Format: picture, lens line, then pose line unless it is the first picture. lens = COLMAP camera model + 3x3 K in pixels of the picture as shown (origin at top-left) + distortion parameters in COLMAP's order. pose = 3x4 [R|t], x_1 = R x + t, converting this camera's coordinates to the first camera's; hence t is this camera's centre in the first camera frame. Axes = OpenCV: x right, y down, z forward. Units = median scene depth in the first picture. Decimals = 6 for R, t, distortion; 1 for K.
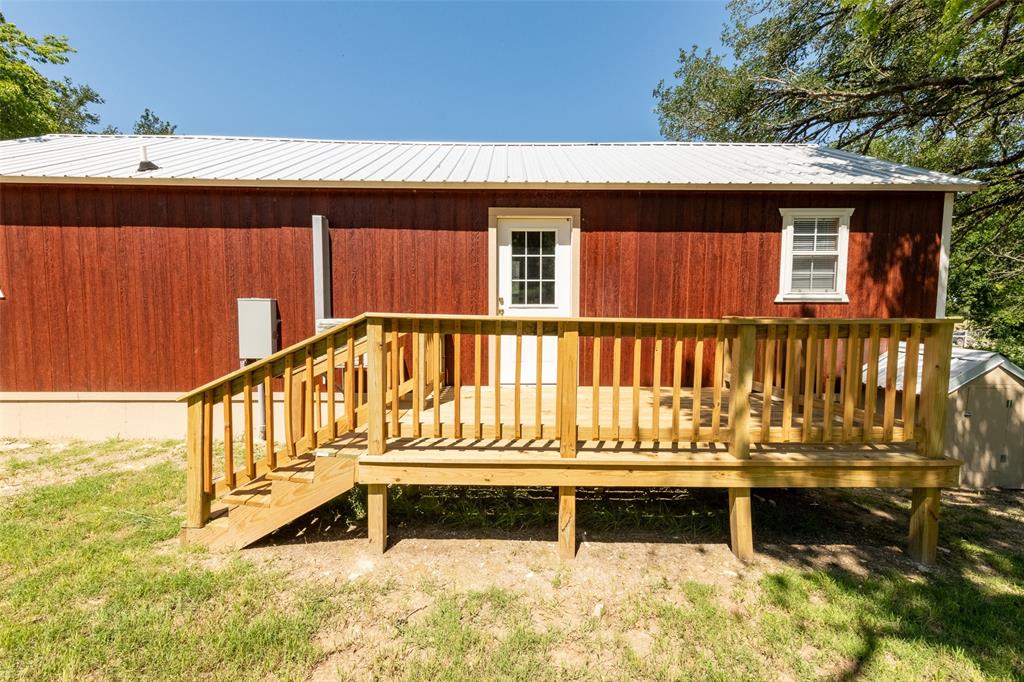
lens RADIAL K [[424.8, 0, 498.6], [0, 424.8, 334.6], [0, 0, 1]] dist [0.002422, 0.000084]
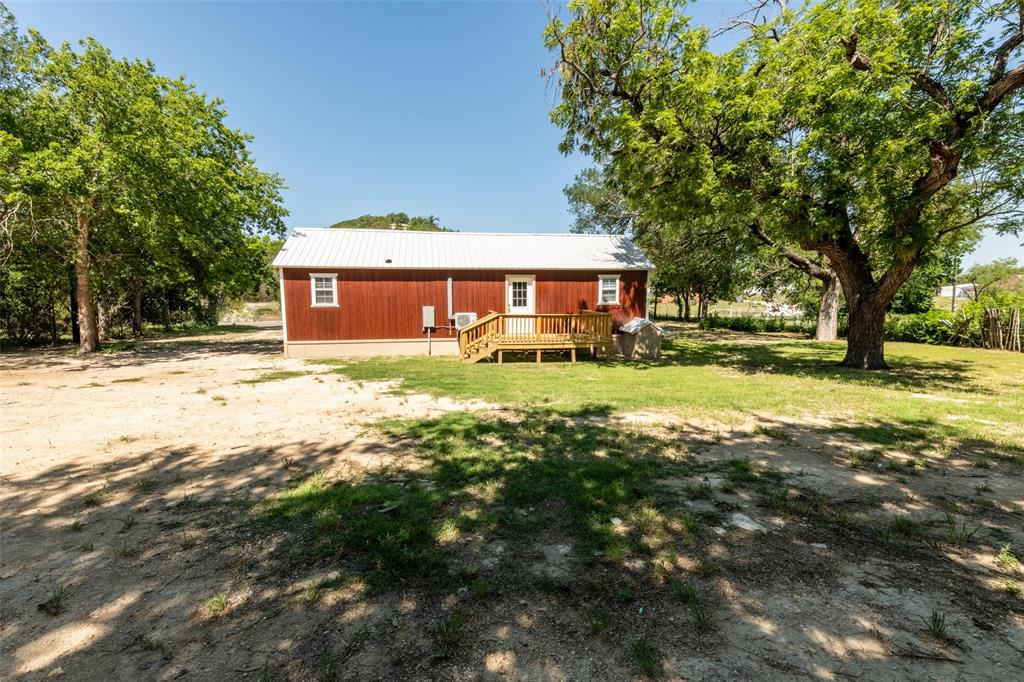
lens RADIAL K [[424.8, 0, 498.6], [0, 424.8, 334.6], [0, 0, 1]] dist [0.002422, 0.000084]
pose [[0.984980, -0.024019, 0.170989, -0.581793], [0.015968, 0.998705, 0.048302, -0.022225], [-0.171928, -0.044846, 0.984088, -1.912659]]
